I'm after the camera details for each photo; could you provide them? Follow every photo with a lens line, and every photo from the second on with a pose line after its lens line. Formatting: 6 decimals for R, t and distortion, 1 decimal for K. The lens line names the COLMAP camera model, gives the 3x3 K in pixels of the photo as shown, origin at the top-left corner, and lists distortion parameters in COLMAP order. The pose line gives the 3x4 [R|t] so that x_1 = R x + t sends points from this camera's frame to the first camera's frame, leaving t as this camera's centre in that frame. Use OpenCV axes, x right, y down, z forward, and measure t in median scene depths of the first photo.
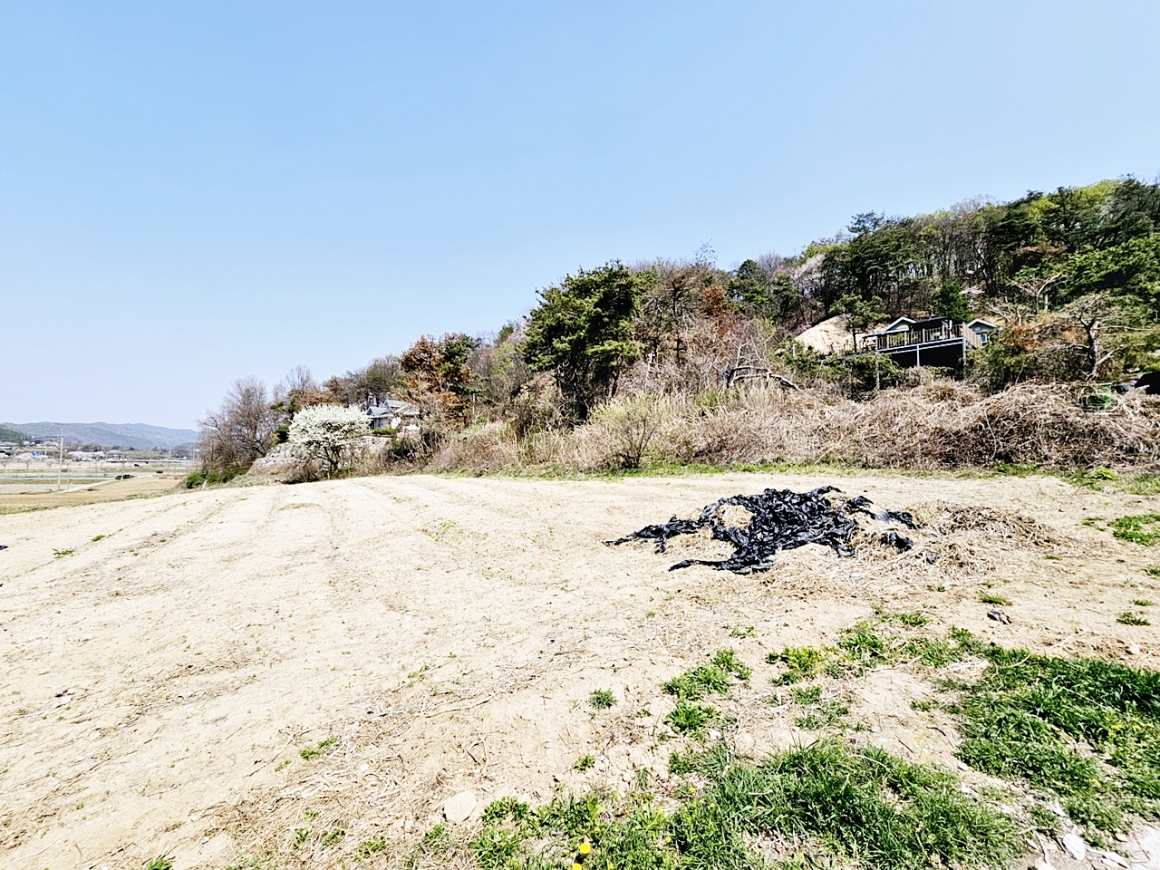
lens RADIAL K [[474.6, 0, 579.5], [0, 474.6, 432.0], [0, 0, 1]] dist [-0.003109, 0.001561]
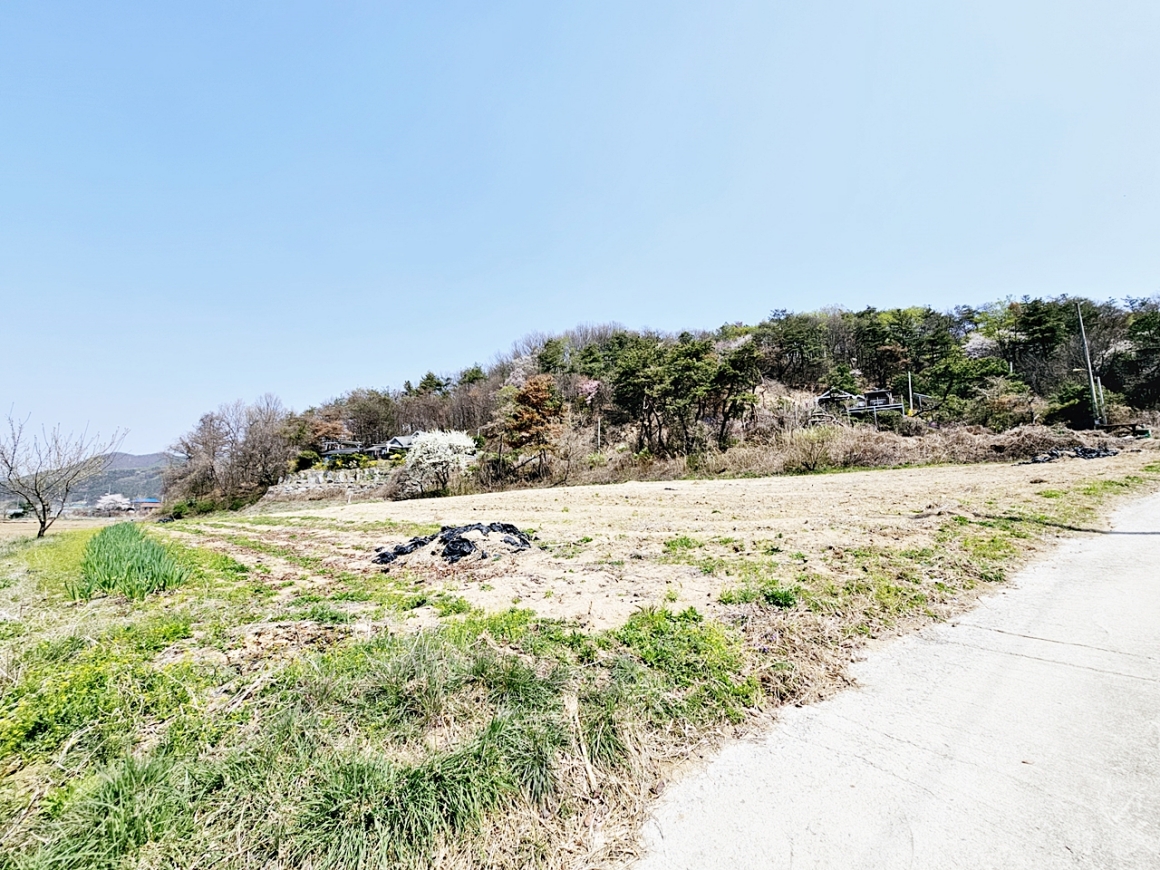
lens RADIAL K [[474.6, 0, 579.6], [0, 474.6, 434.1], [0, 0, 1]] dist [-0.003109, 0.001561]
pose [[0.956783, 0.038737, 0.288211, -2.640801], [-0.011204, 0.995263, -0.096576, 0.268110], [-0.290586, 0.089173, 0.952685, -0.790066]]
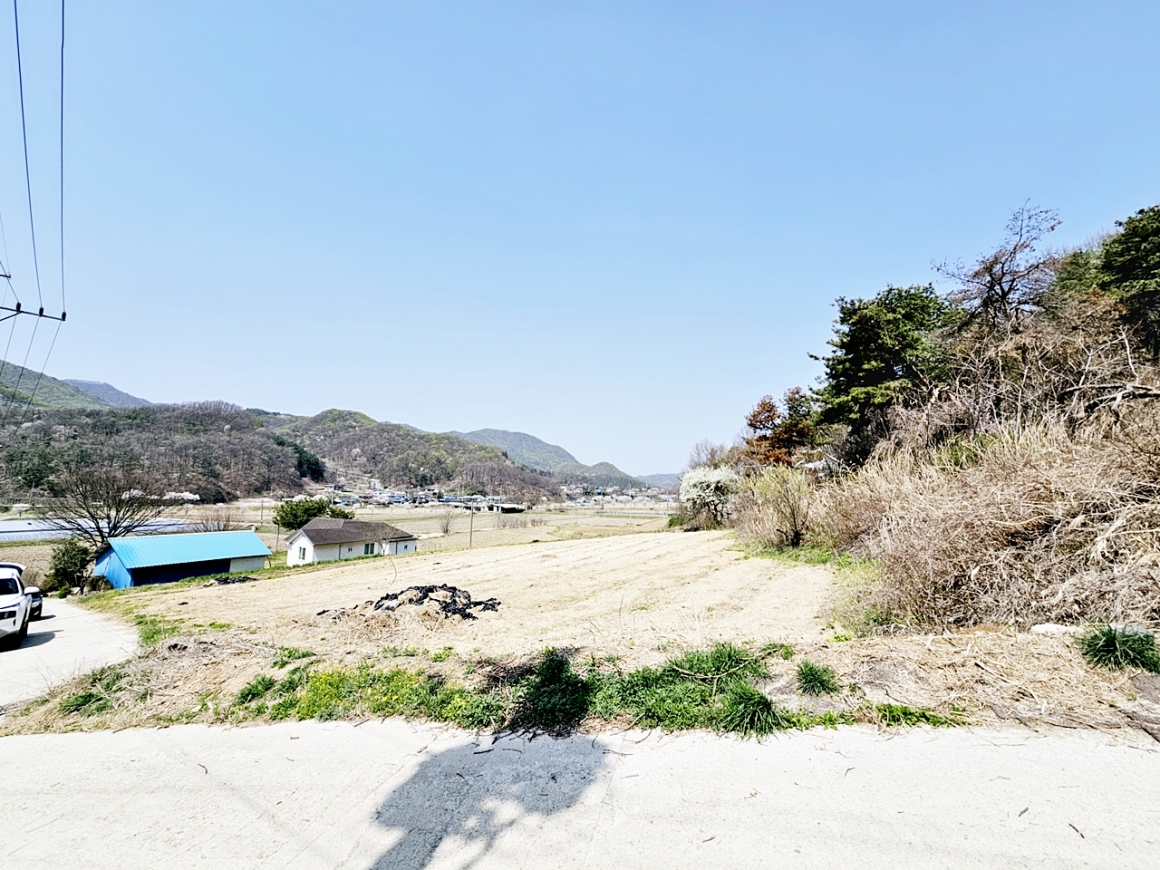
lens RADIAL K [[474.6, 0, 579.7], [0, 474.6, 434.9], [0, 0, 1]] dist [-0.003109, 0.001561]
pose [[0.531193, -0.116455, -0.839209, 1.498649], [0.053239, 0.993139, -0.104117, -0.136316], [0.845577, 0.010628, 0.533748, 0.398764]]
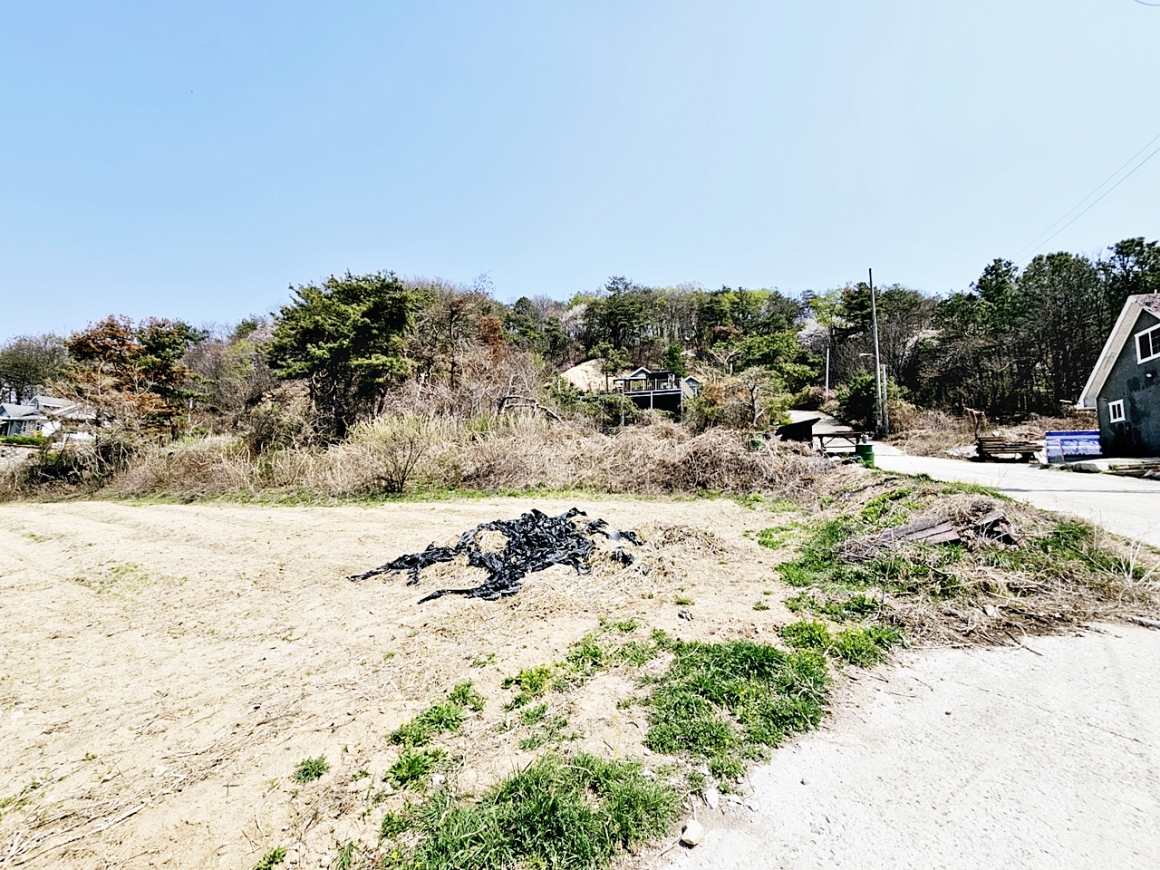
lens RADIAL K [[474.6, 0, 579.9], [0, 474.6, 432.0], [0, 0, 1]] dist [-0.003109, 0.001561]
pose [[0.890380, 0.057820, 0.451530, 0.014481], [-0.035131, 0.997670, -0.058480, -0.002450], [-0.453859, 0.036206, 0.890337, -0.000398]]
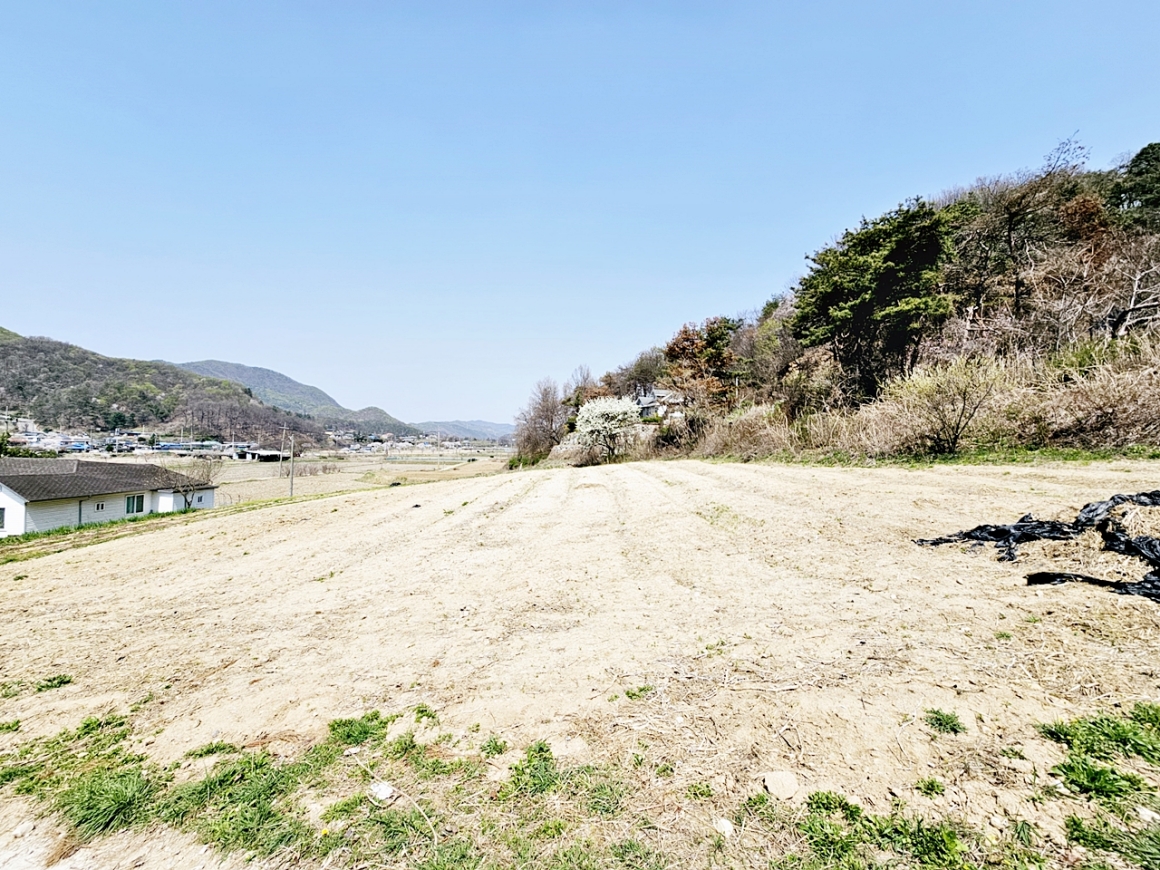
lens RADIAL K [[474.6, 0, 579.3], [0, 474.6, 431.1], [0, 0, 1]] dist [-0.003109, 0.001561]
pose [[0.857081, -0.023566, -0.514643, -0.015261], [0.038055, 0.999120, 0.017627, 0.001484], [0.513775, -0.034692, 0.857223, -0.010029]]
